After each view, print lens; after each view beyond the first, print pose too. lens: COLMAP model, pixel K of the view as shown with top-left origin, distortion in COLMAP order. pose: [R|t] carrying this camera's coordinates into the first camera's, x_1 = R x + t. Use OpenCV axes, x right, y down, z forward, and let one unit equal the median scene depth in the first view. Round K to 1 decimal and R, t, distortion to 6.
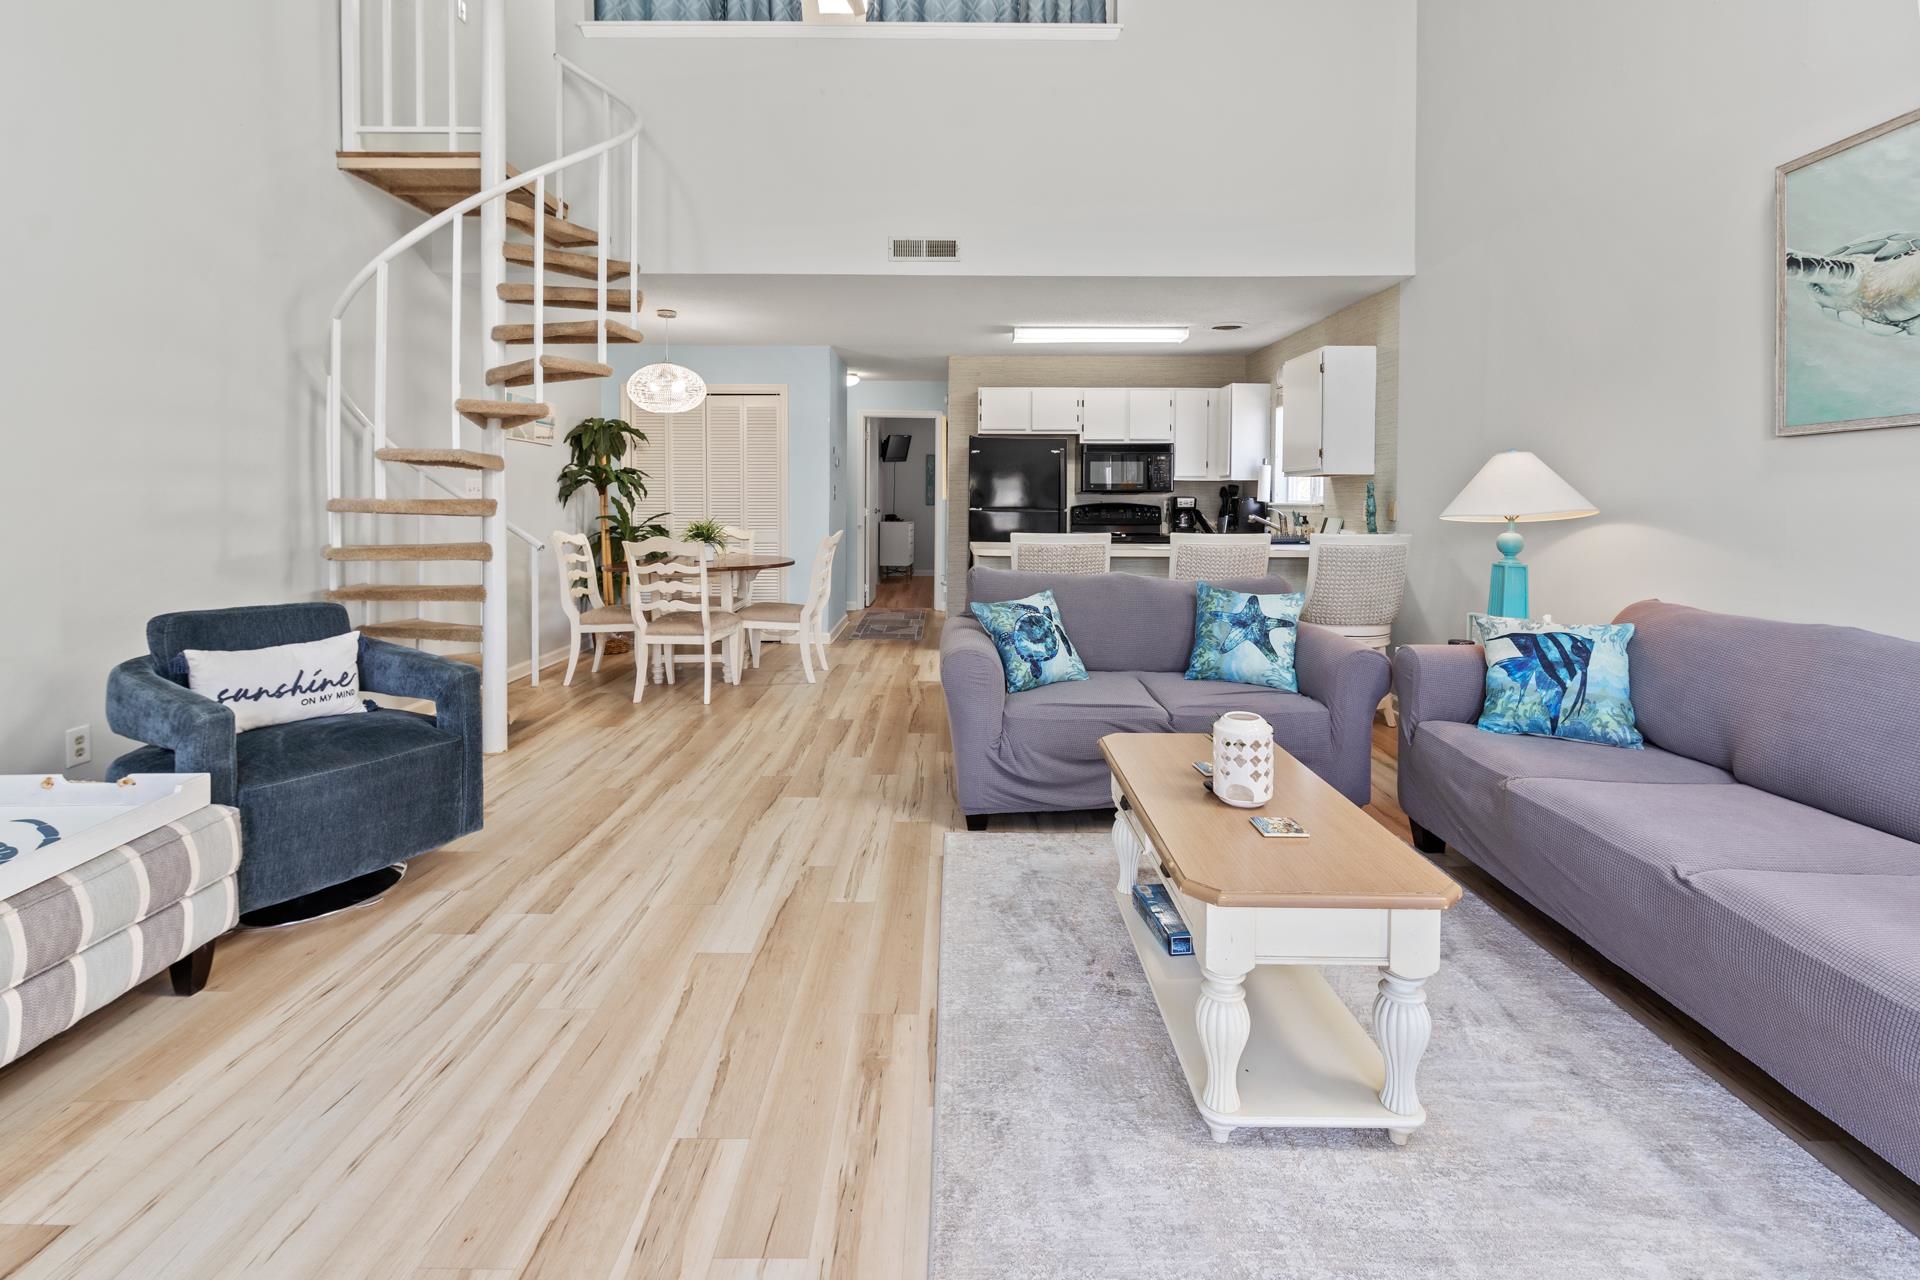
lens RADIAL K [[881.1, 0, 947.2], [0, 881.1, 495.7], [0, 0, 1]] dist [0.000415, -0.000115]
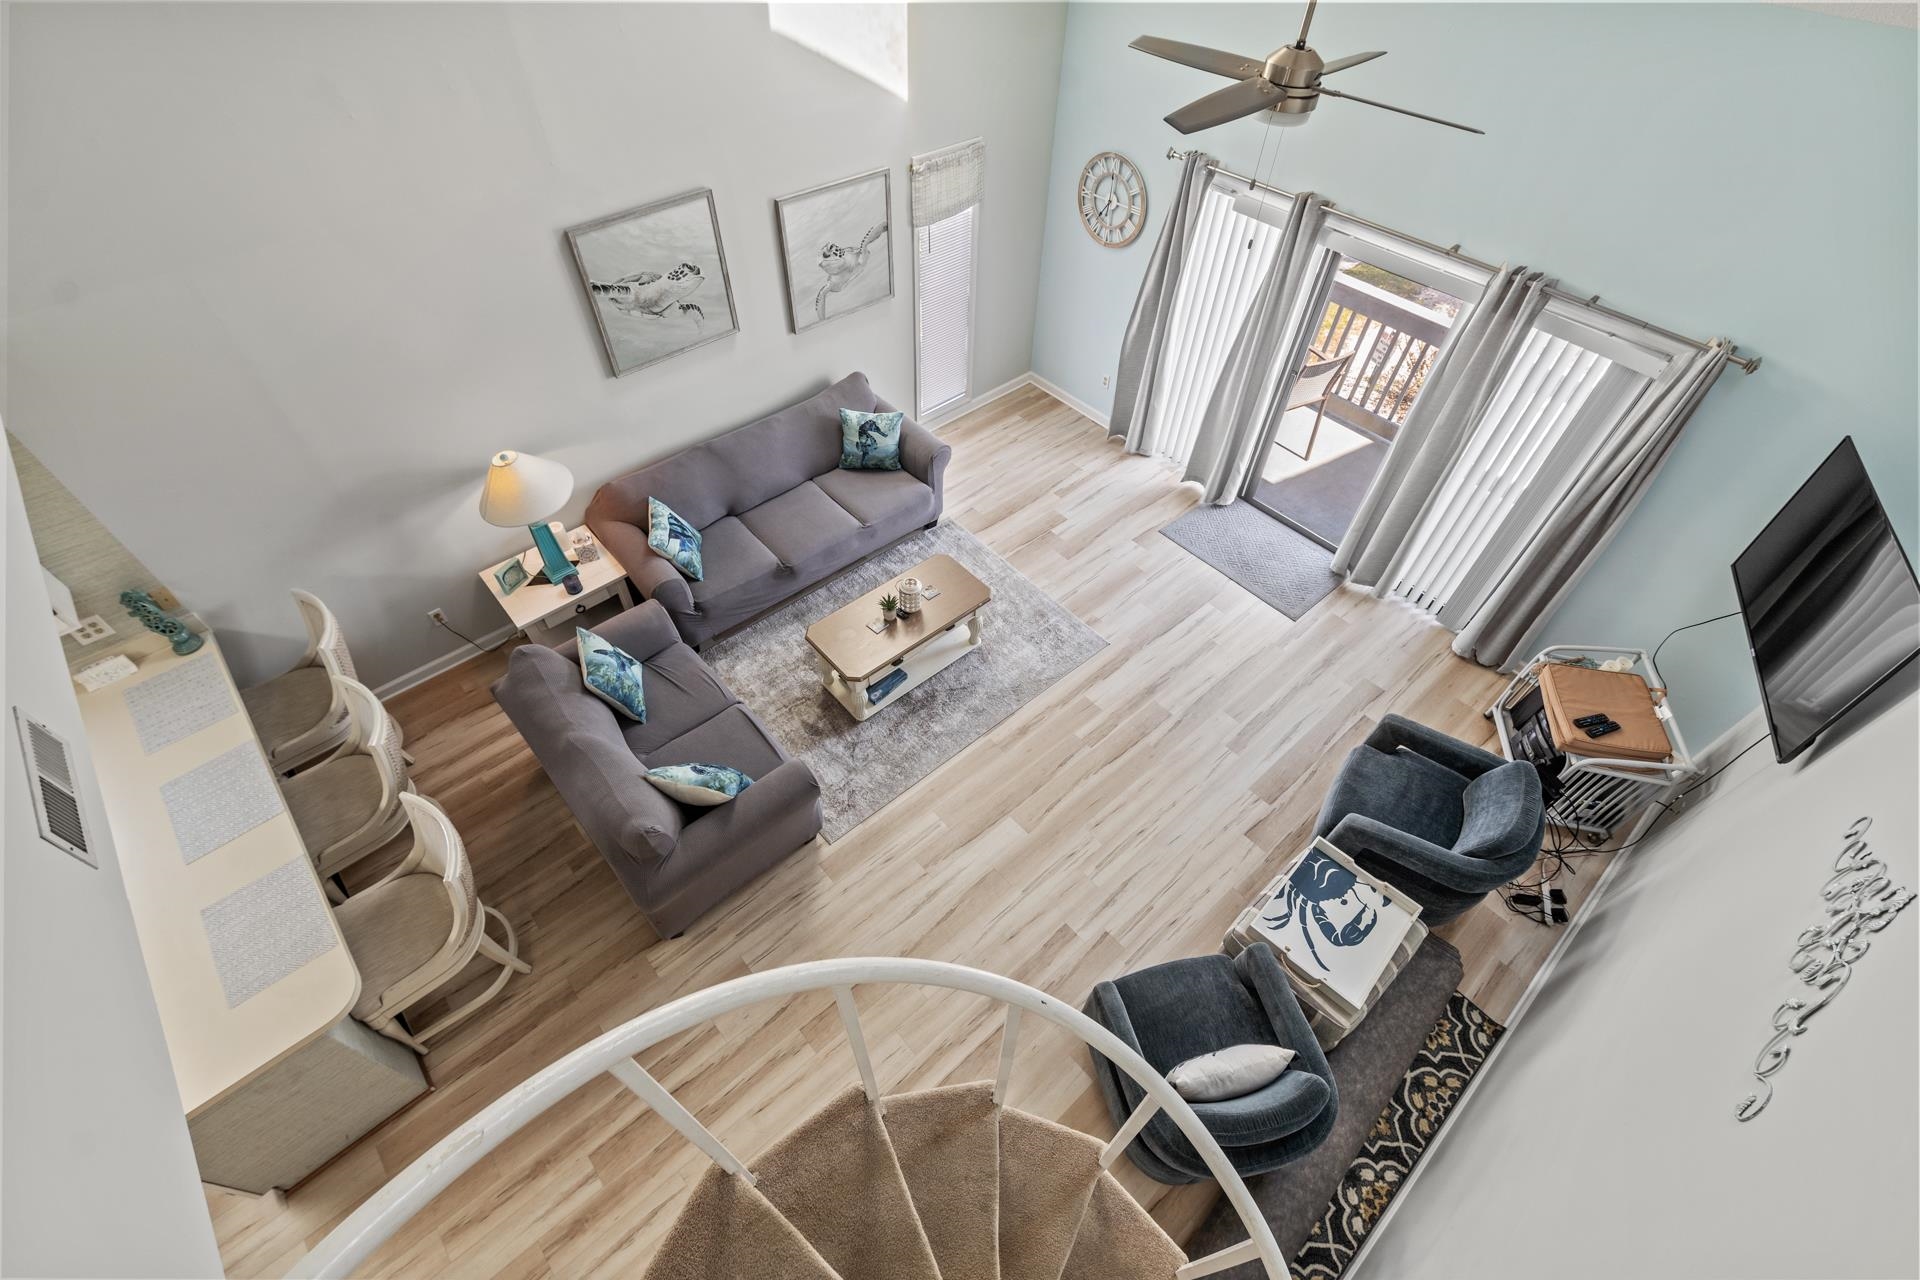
lens RADIAL K [[826.4, 0, 960.0], [0, 826.4, 640.0], [0, 0, 1]] dist [-0.000361, -0.000029]
pose [[-0.663579, -0.577002, 0.476163, -0.795807], [-0.020507, 0.650282, 0.759416, -1.174459], [-0.747825, 0.494168, -0.443346, 1.668494]]
